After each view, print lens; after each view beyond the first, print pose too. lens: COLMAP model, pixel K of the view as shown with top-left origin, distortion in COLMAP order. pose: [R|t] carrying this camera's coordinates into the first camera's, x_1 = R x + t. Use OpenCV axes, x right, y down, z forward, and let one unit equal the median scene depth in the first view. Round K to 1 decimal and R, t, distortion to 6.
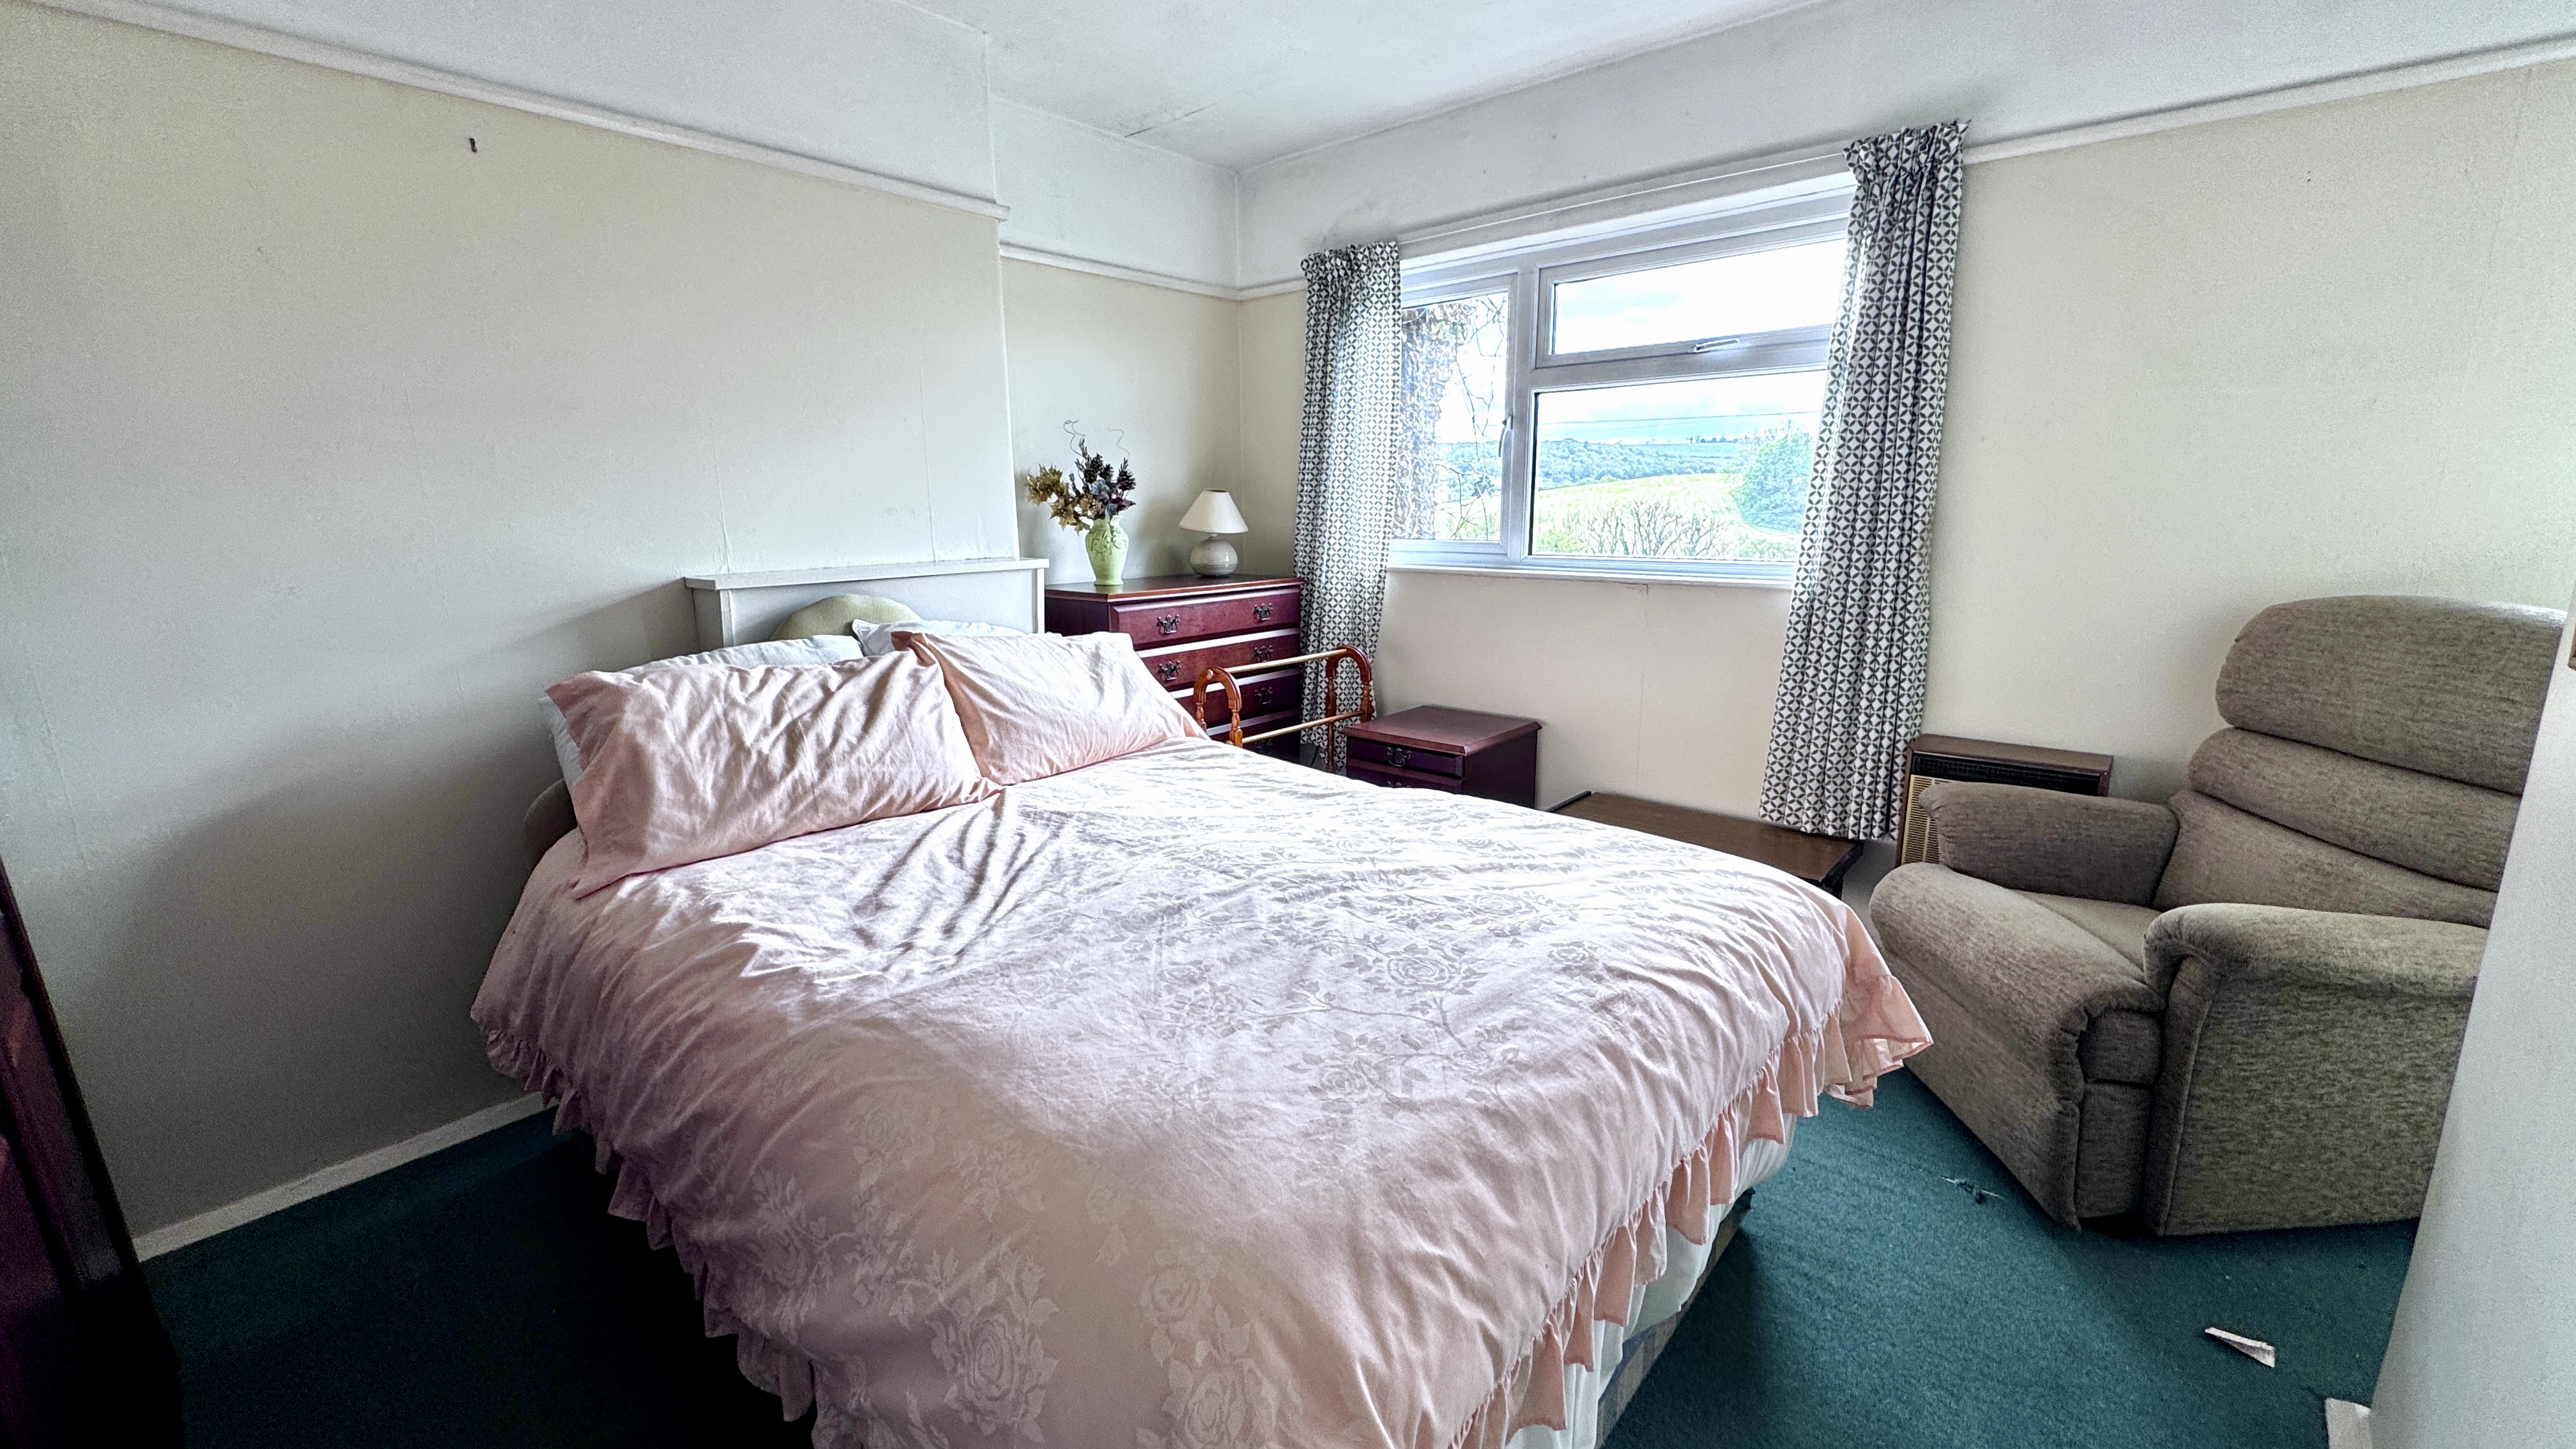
lens RADIAL K [[1030.3, 0, 1288.0], [0, 1030.3, 724.5], [0, 0, 1]] dist [-0.000675, -0.000198]
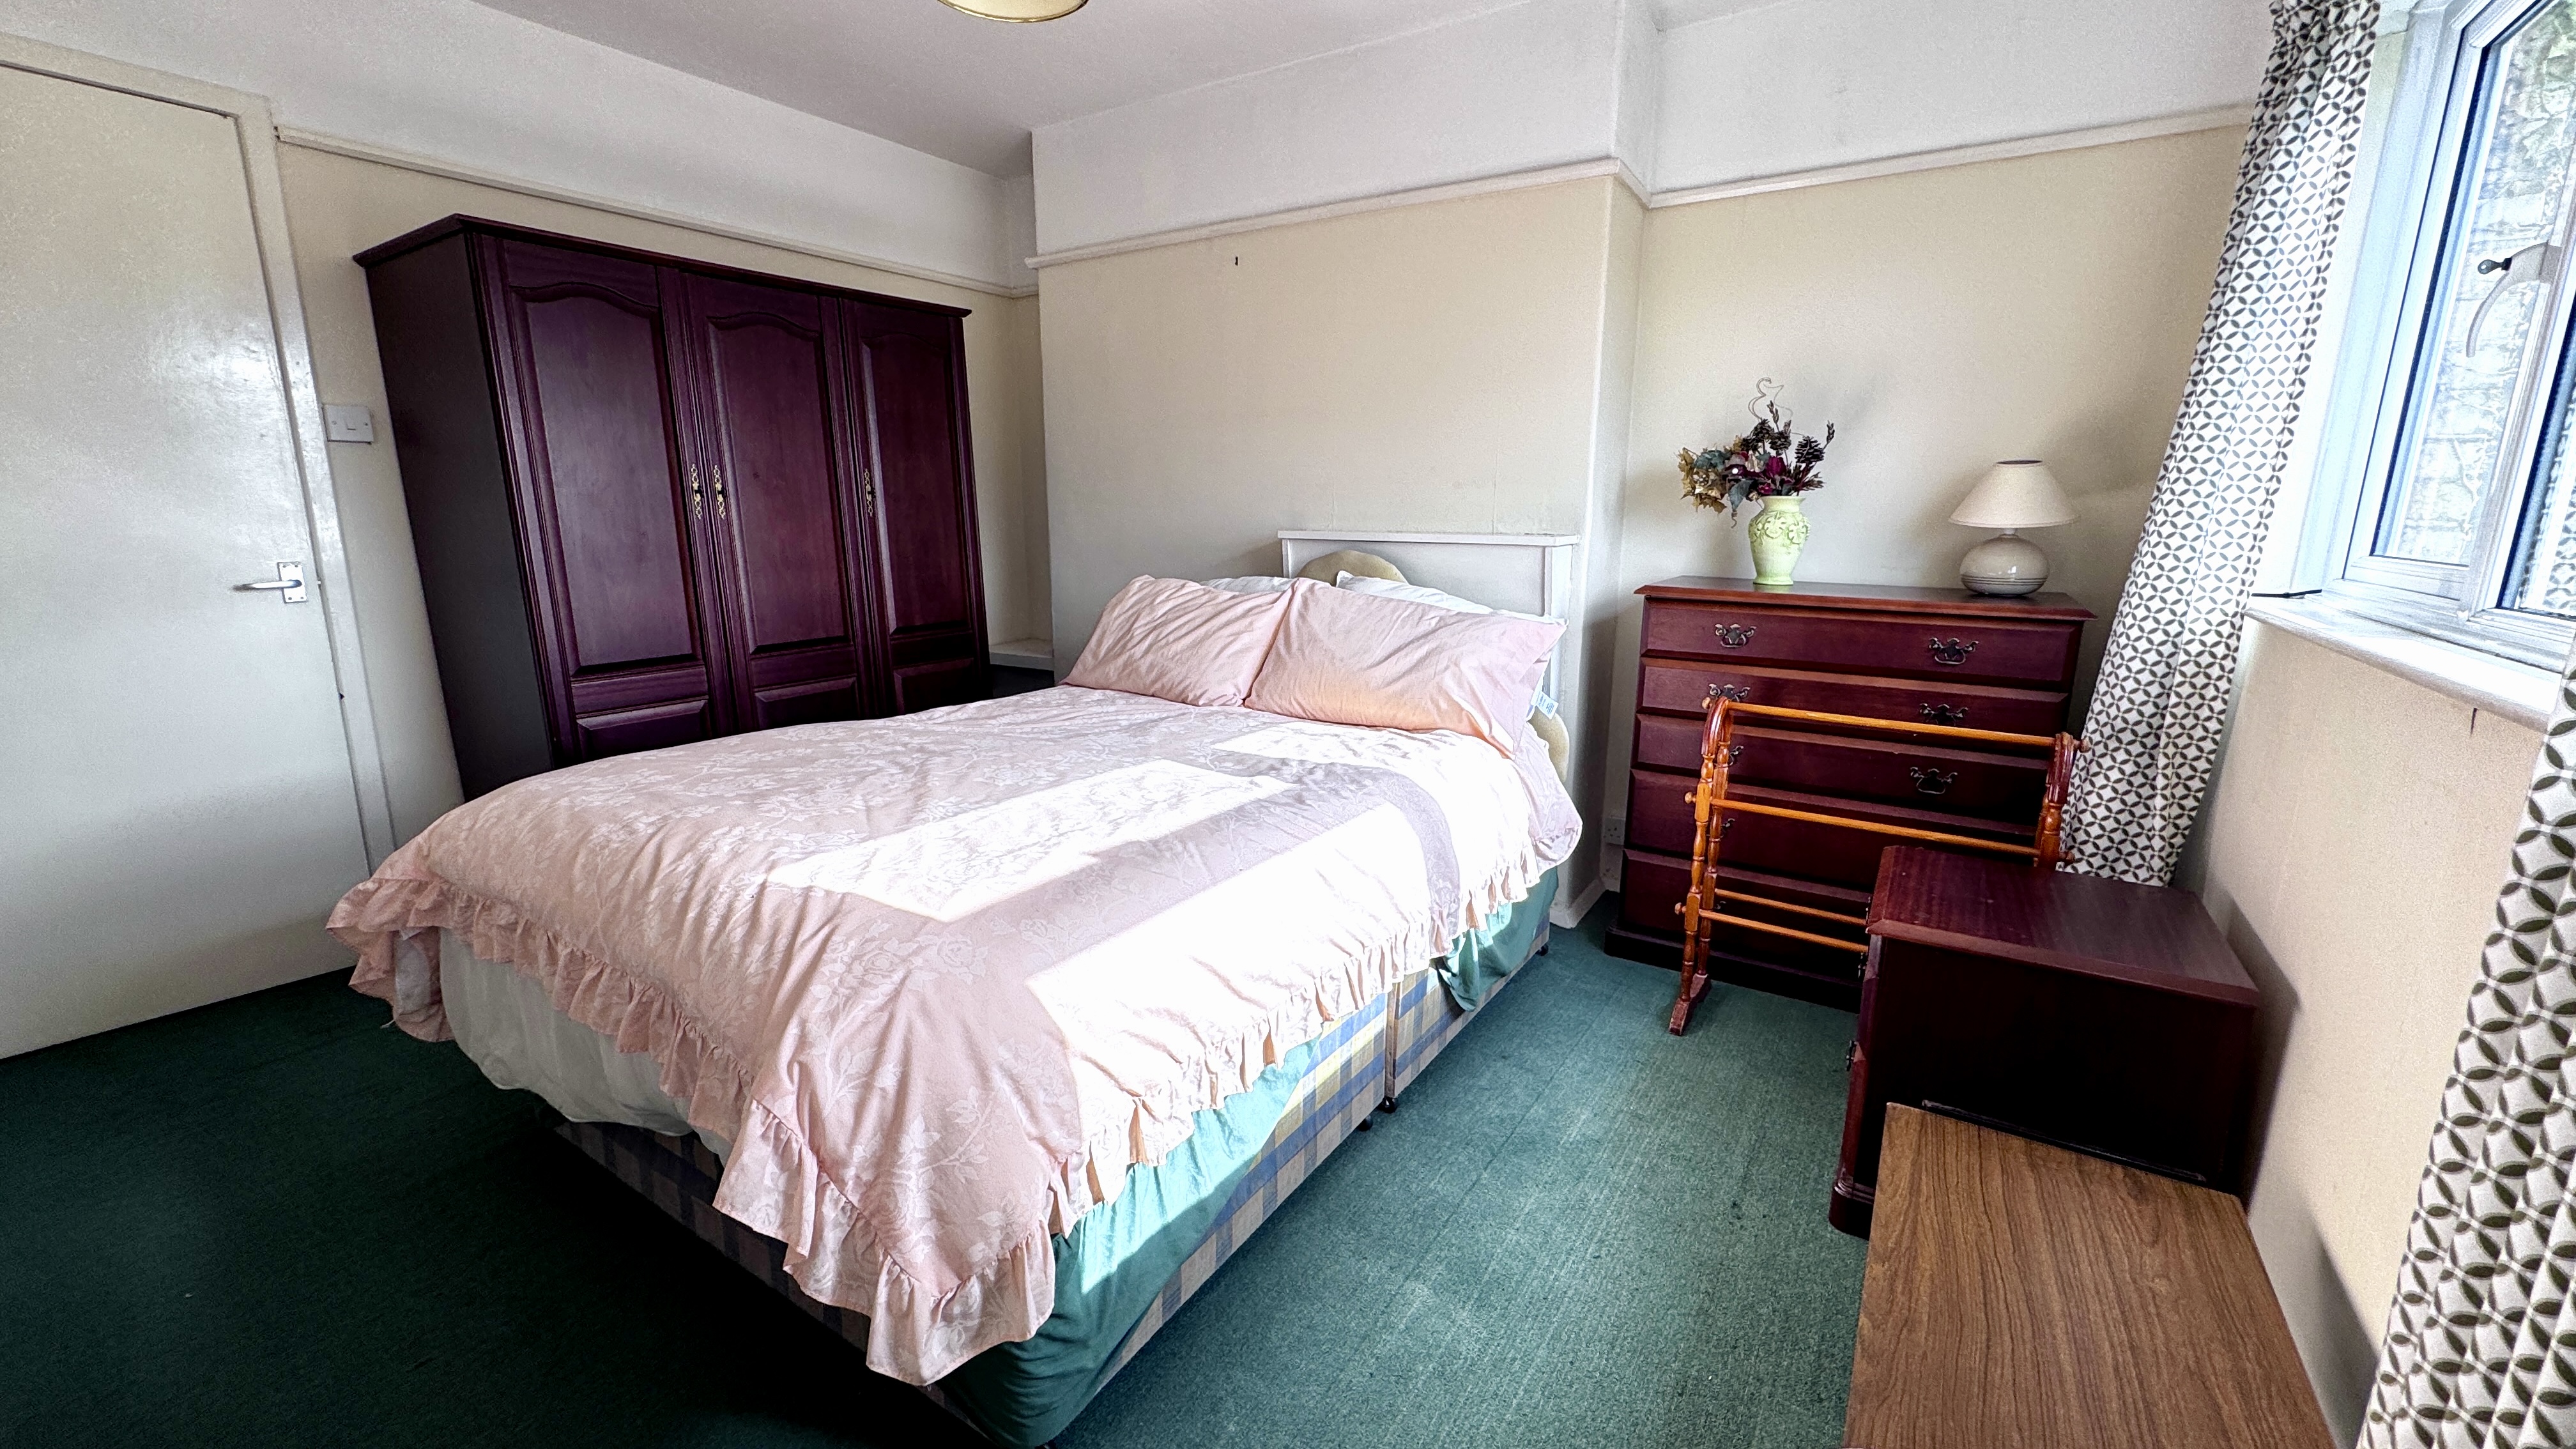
lens RADIAL K [[1030.3, 0, 1288.0], [0, 1030.3, 724.5], [0, 0, 1]] dist [-0.000675, -0.000198]
pose [[0.144000, 0.229146, -0.962682, 0.723016], [-0.211534, 0.957463, 0.196261, -0.135236], [0.966704, 0.175379, 0.186347, 0.646775]]
